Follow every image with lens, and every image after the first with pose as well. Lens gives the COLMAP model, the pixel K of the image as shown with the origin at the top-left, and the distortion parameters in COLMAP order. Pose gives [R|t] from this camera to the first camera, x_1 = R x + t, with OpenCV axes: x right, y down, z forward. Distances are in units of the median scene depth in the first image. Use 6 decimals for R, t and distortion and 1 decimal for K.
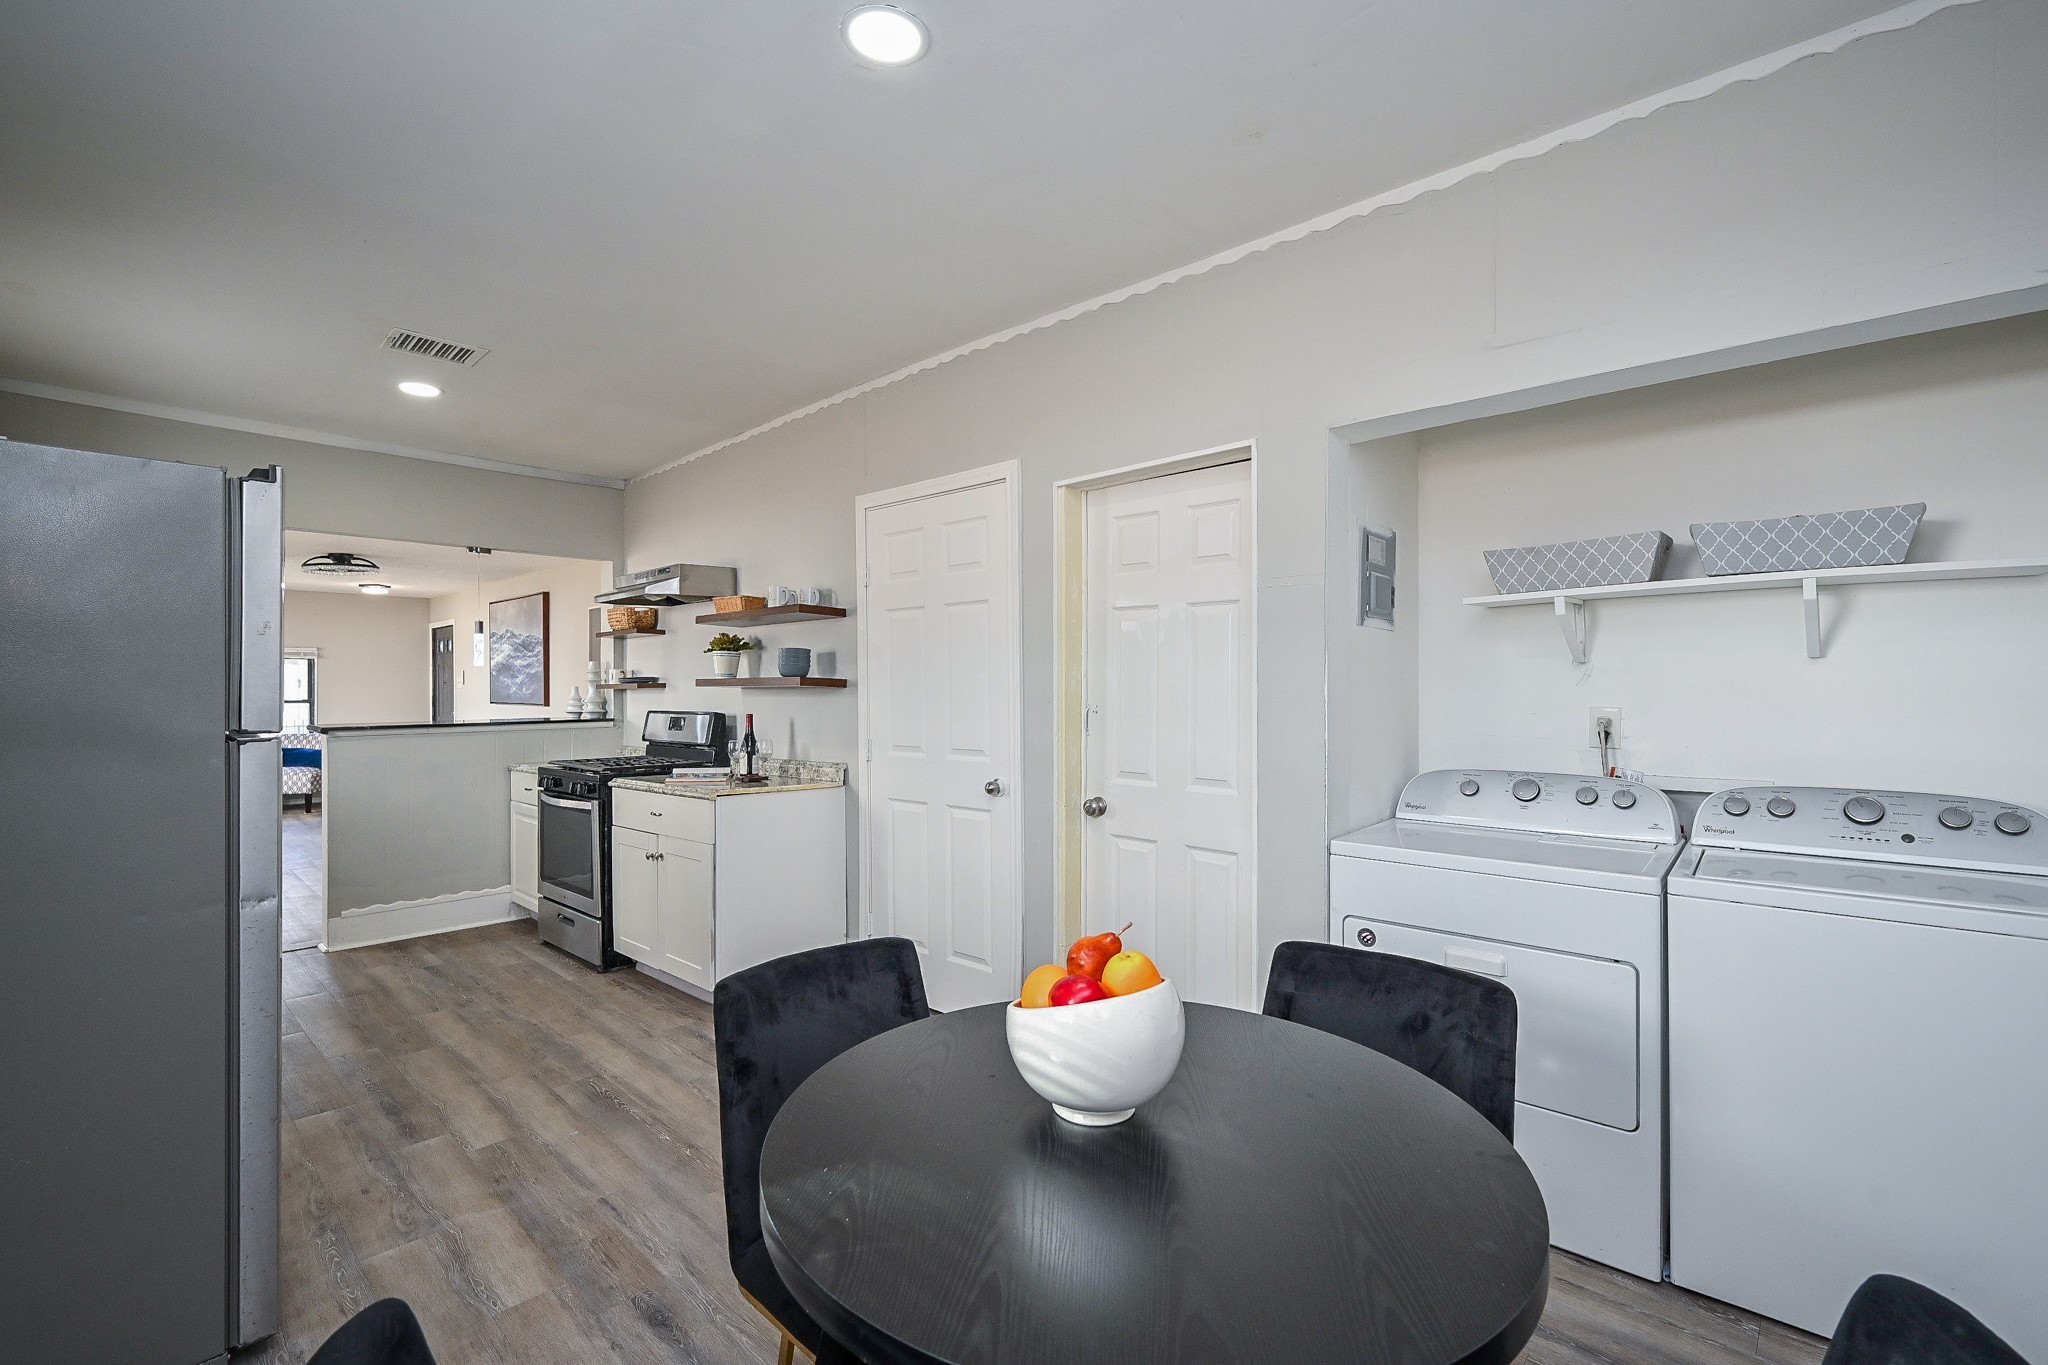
lens RADIAL K [[875.3, 0, 1018.8], [0, 875.3, 688.5], [0, 0, 1]] dist [0.001259, 0.000287]
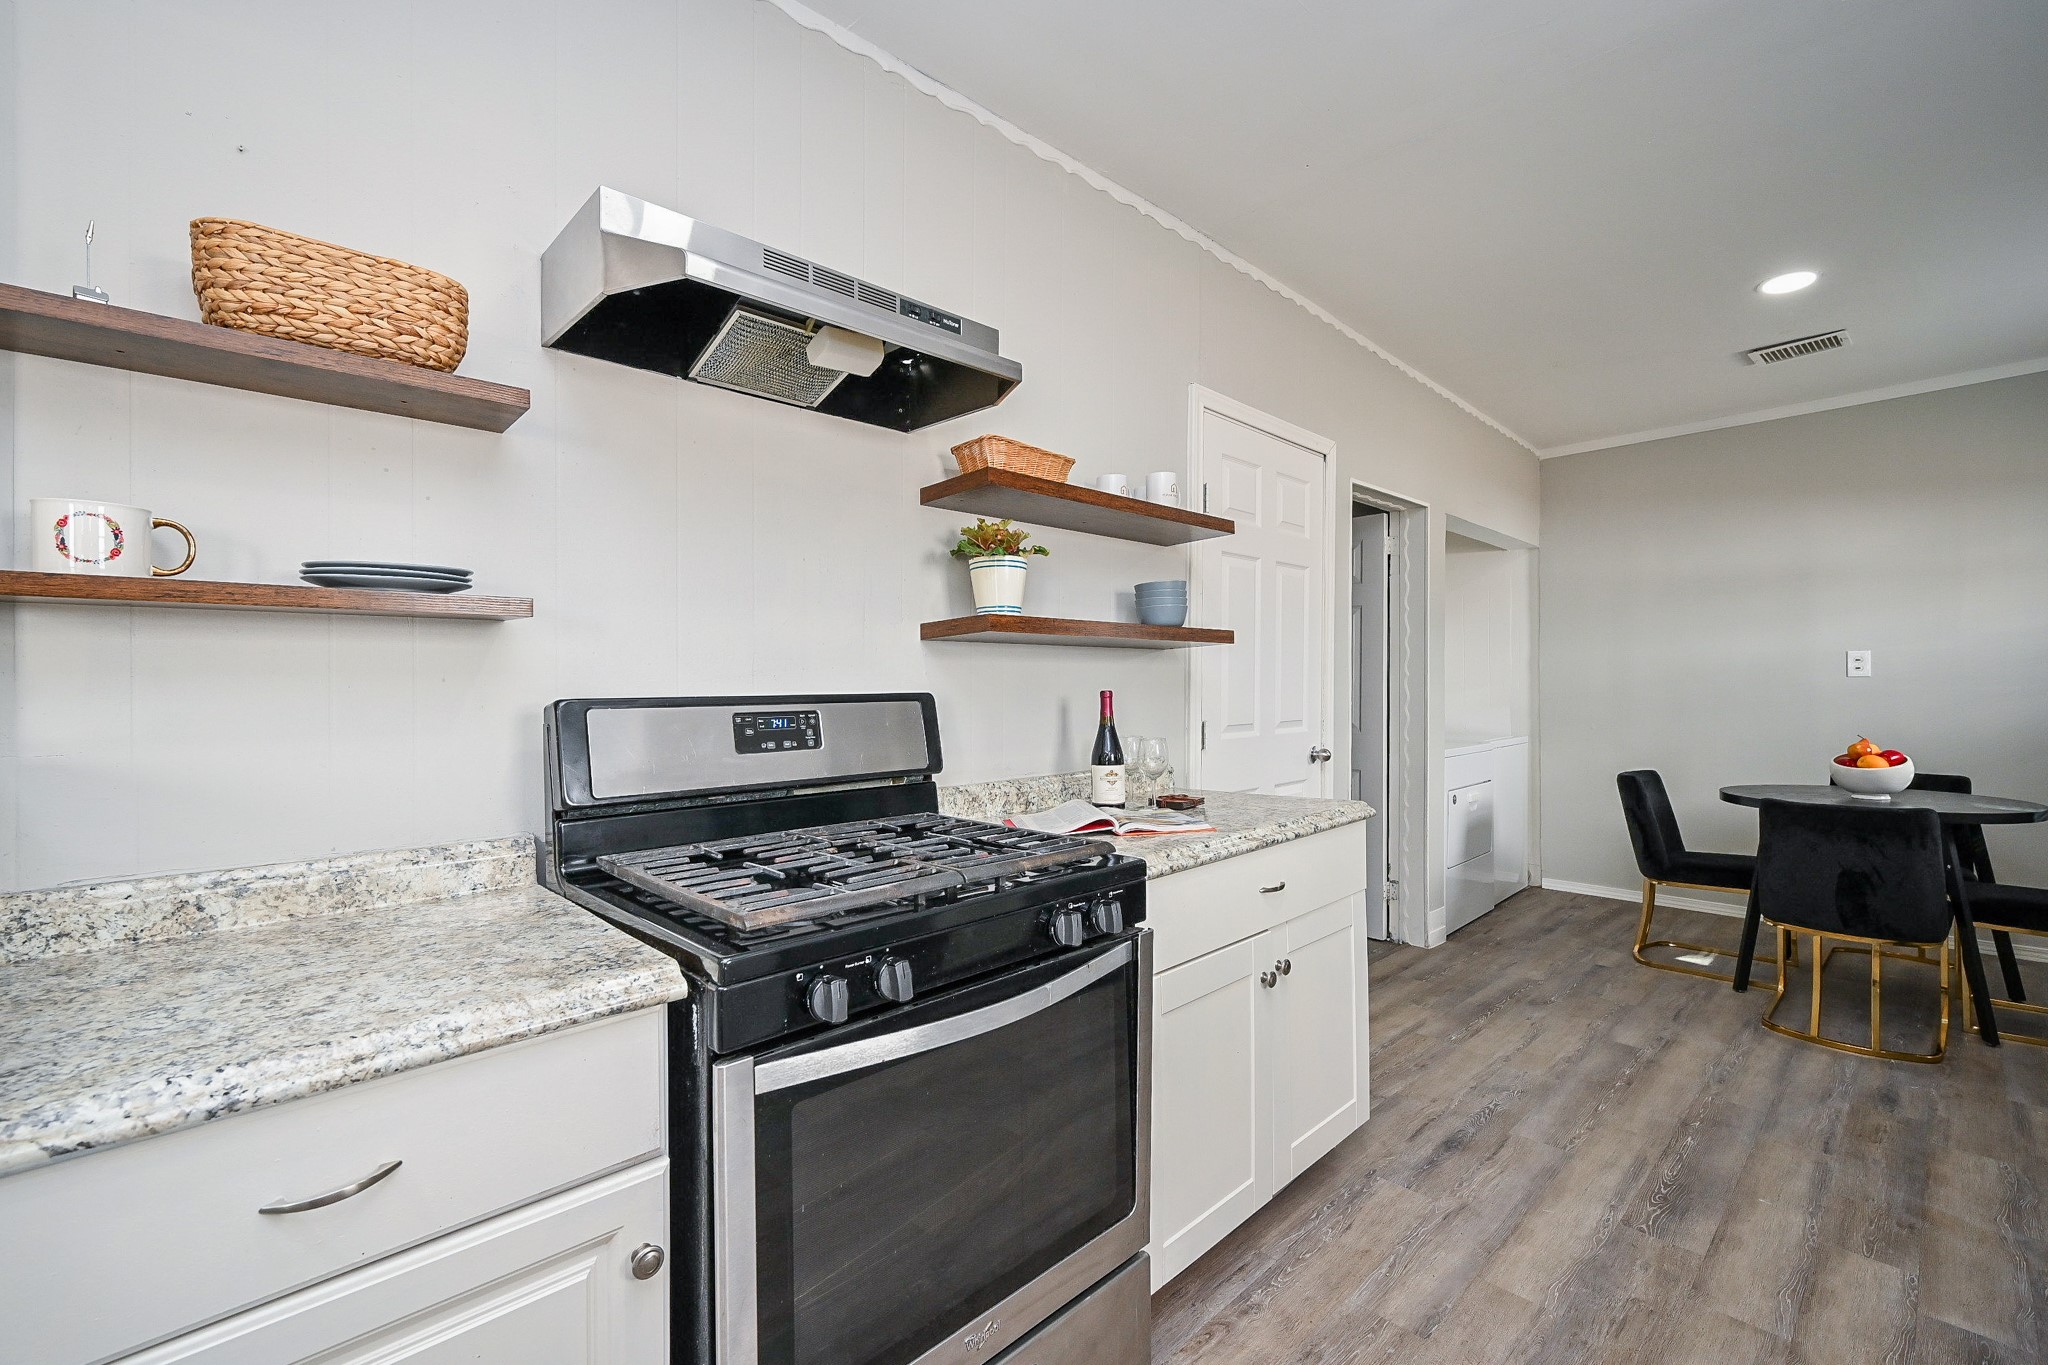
lens RADIAL K [[875.3, 0, 1018.8], [0, 875.3, 683.7], [0, 0, 1]] dist [0.001259, 0.000287]
pose [[0.064474, 0.002586, 0.997916, -1.232639], [0.004802, 0.999984, -0.002902, 0.038750], [-0.997908, 0.004979, 0.064460, 1.488697]]
